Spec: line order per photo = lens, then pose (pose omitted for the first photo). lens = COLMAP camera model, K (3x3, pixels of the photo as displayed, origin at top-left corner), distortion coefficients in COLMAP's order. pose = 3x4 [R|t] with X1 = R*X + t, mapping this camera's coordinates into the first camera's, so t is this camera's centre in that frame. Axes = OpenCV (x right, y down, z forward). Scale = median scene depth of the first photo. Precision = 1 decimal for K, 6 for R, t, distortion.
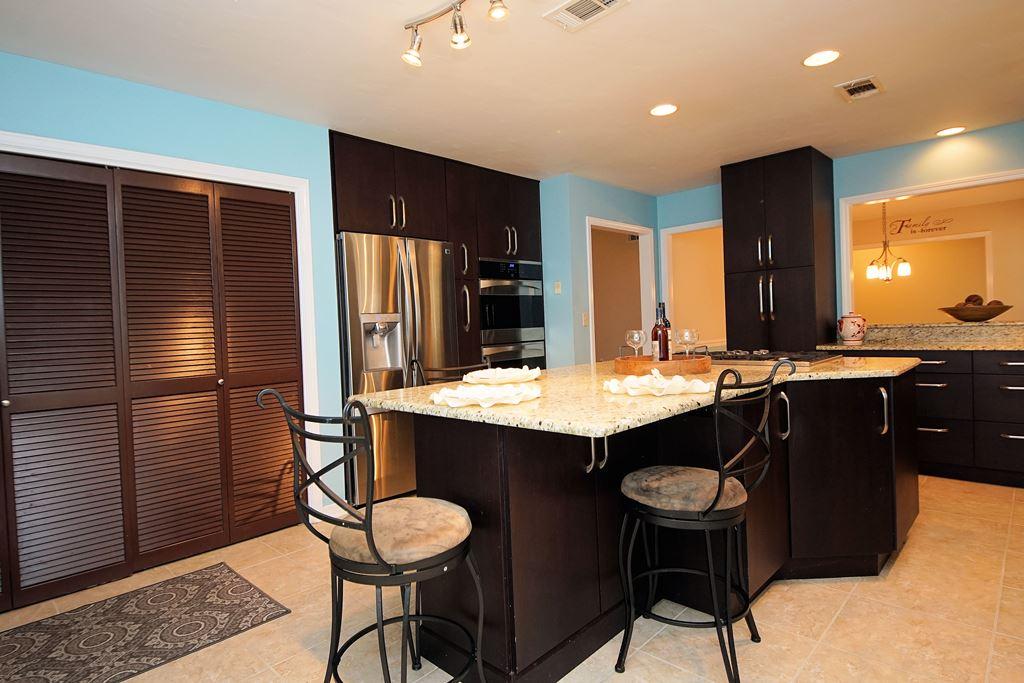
lens RADIAL K [[549.4, 0, 503.1], [0, 549.4, 333.6], [0, 0, 1]] dist [0.038934, -0.038479]
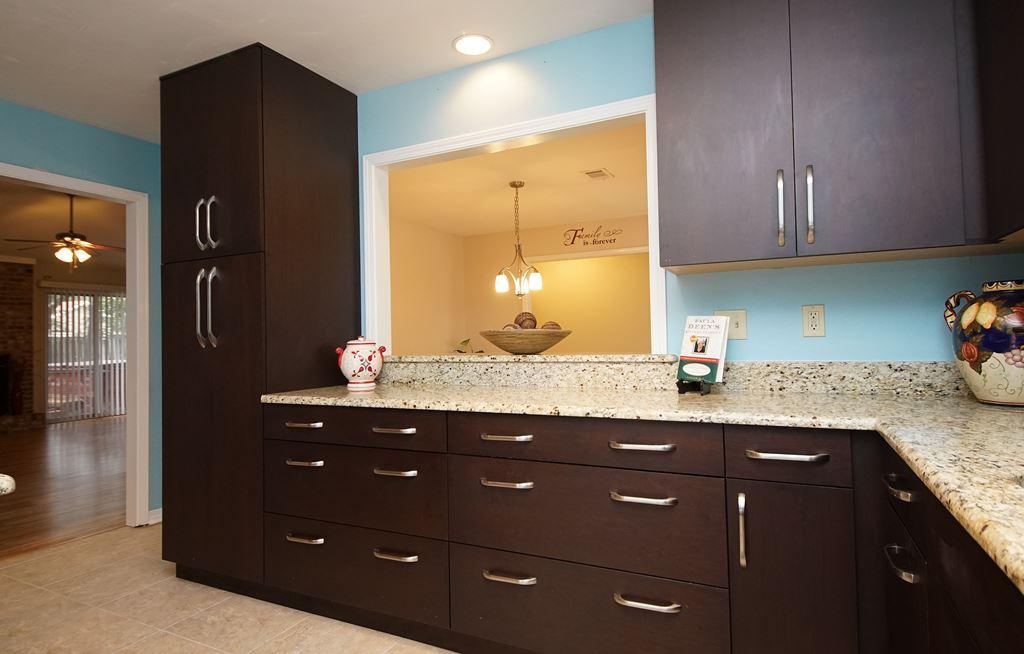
lens RADIAL K [[564.5, 0, 494.7], [0, 564.5, 326.7], [0, 0, 1]] dist [-0.001293, -0.001235]
pose [[0.952113, 0.023854, 0.304815, 0.586042], [-0.010460, 0.998910, -0.045500, -0.022012], [-0.305568, 0.040133, 0.951324, 0.369243]]
